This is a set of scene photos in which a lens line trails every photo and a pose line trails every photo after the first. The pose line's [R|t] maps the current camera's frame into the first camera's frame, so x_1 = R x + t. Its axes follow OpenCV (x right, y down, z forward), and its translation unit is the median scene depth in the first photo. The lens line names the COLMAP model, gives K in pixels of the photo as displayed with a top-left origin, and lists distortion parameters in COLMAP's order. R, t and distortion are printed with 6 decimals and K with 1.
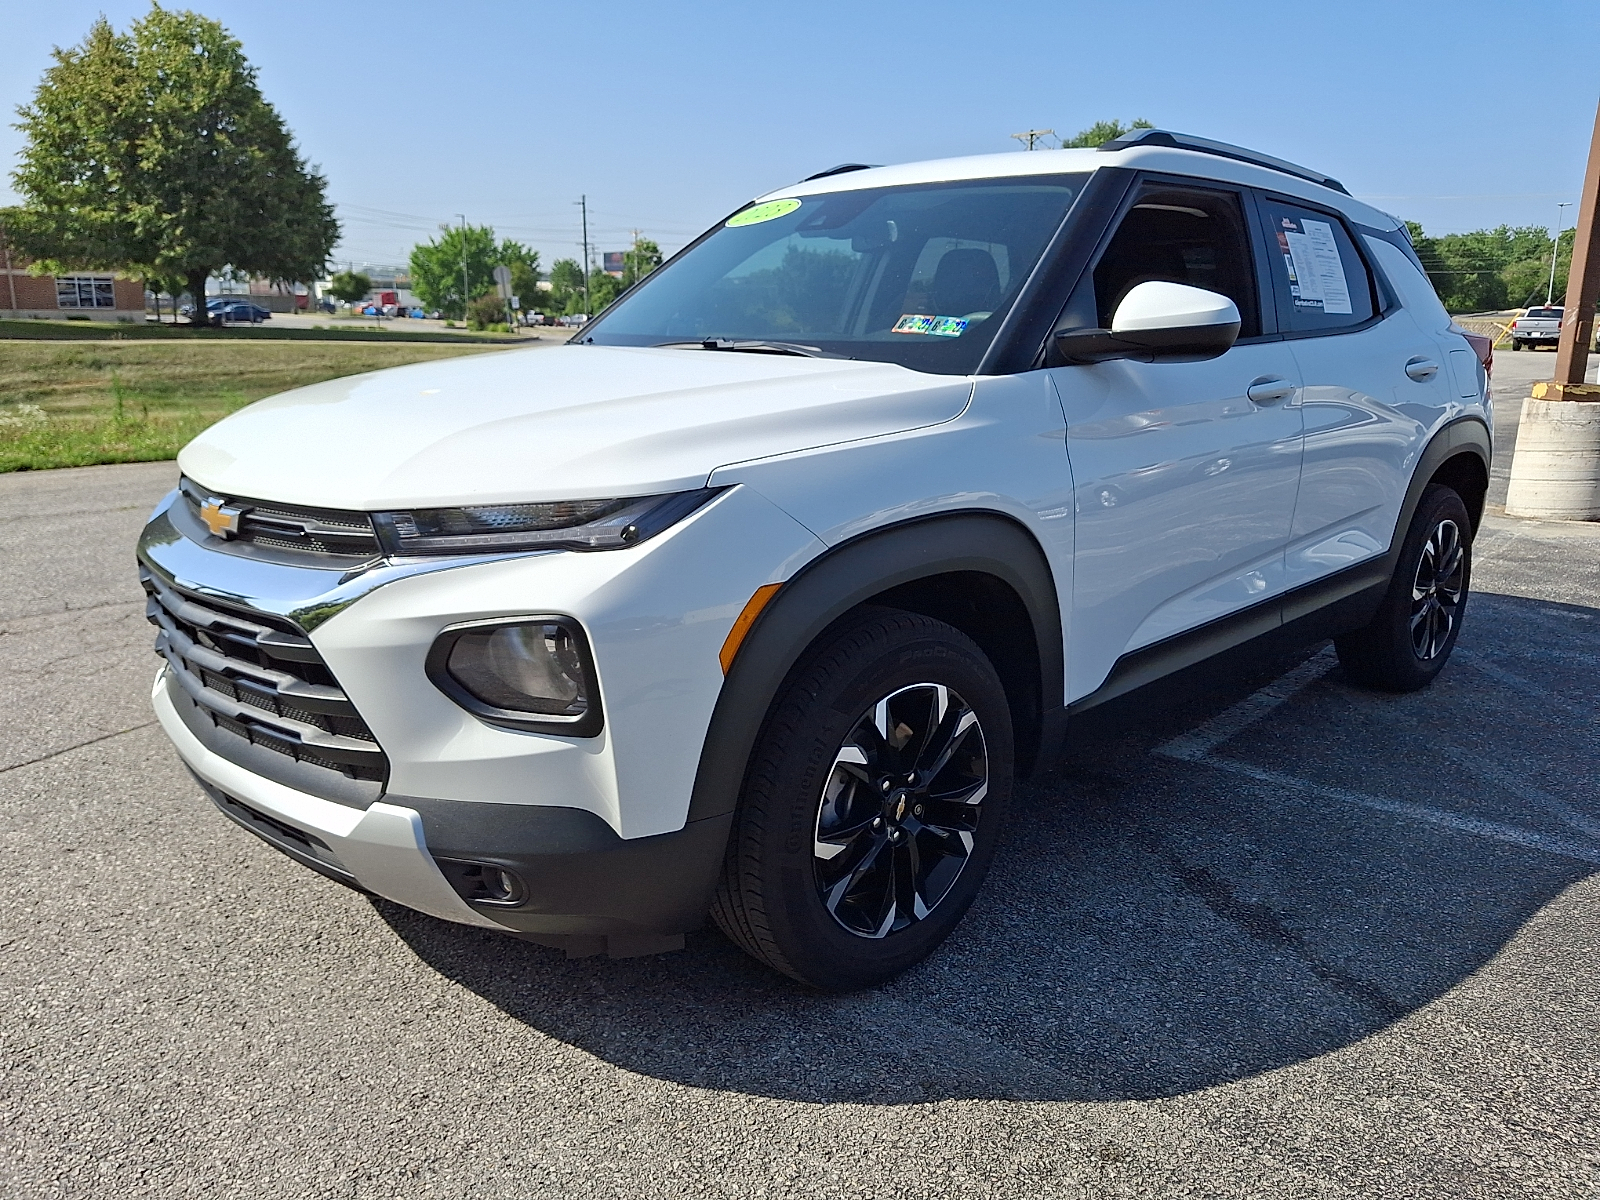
lens RADIAL K [[1195.0, 0, 825.3], [0, 1195.0, 612.1], [0, 0, 1]] dist [-0.009483, 0.002900]
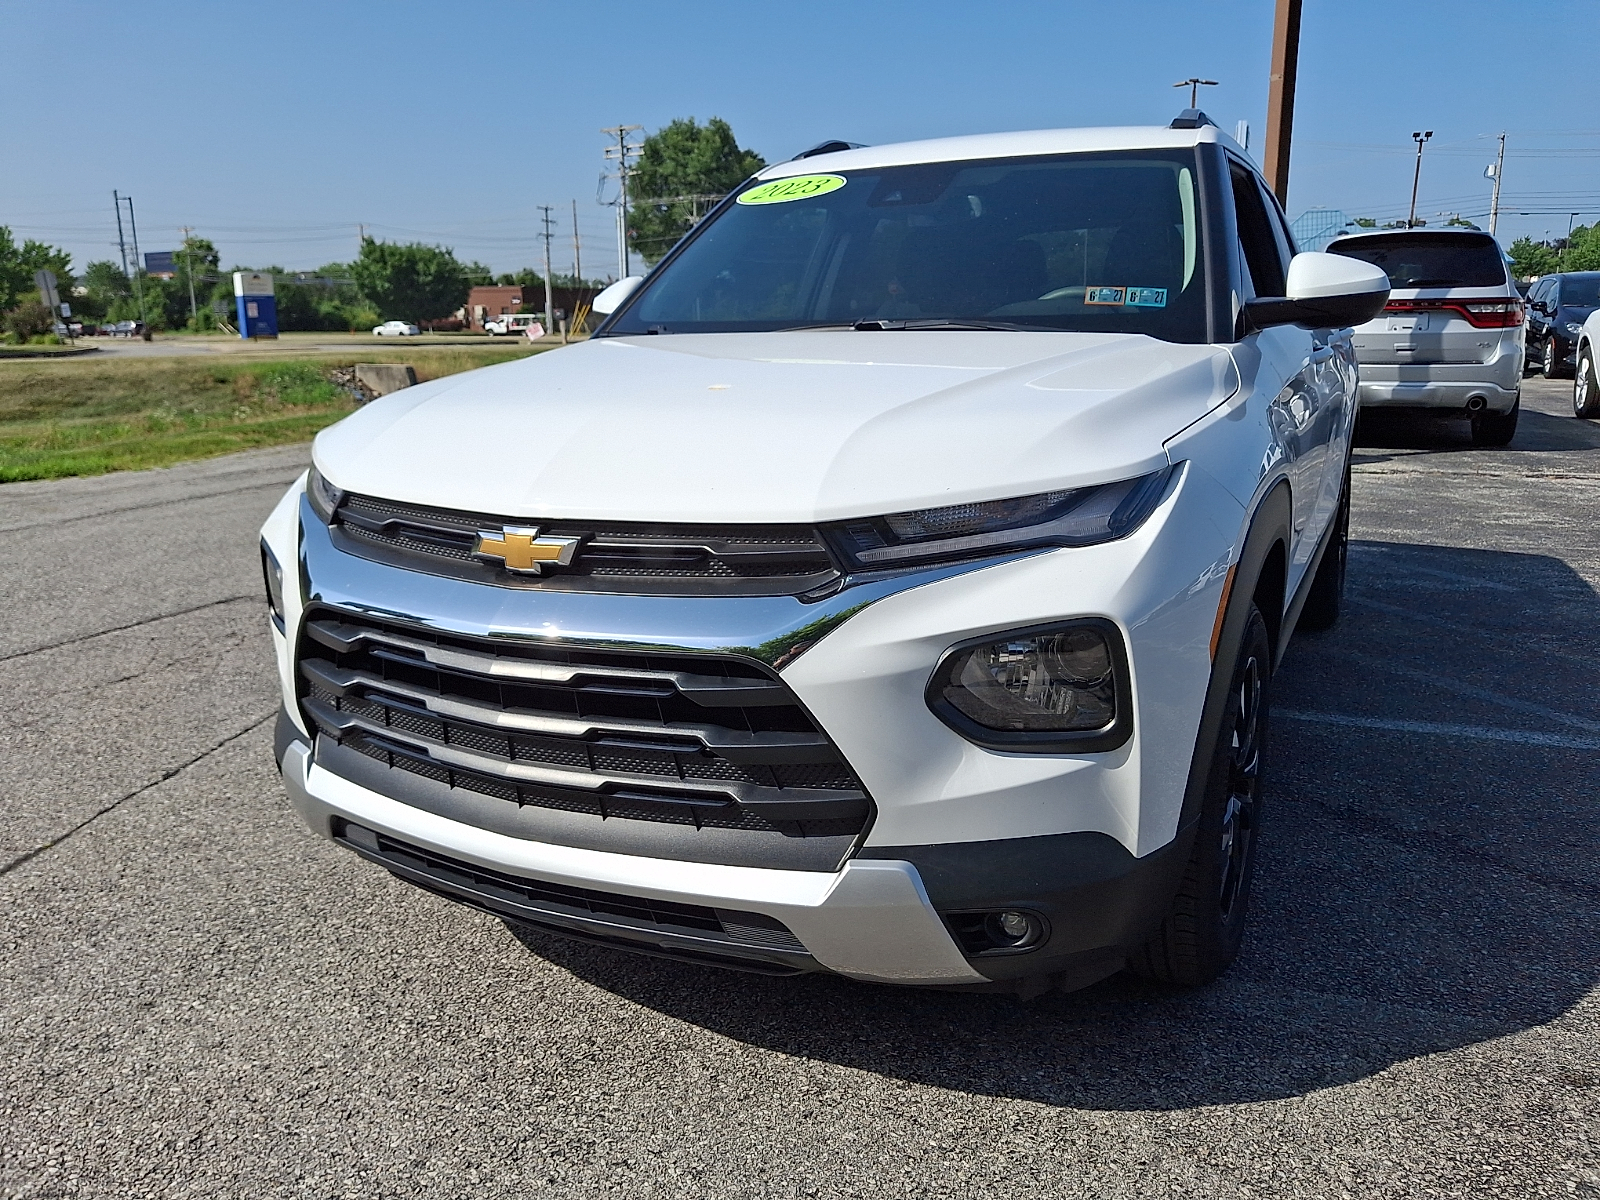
lens RADIAL K [[1195.0, 0, 800.3], [0, 1195.0, 590.0], [0, 0, 1]] dist [-0.009483, 0.002900]
pose [[0.953190, -0.095780, 0.286801, -0.638745], [0.099339, 0.995051, 0.002152, -0.039222], [-0.285588, 0.026439, 0.957988, 0.184589]]
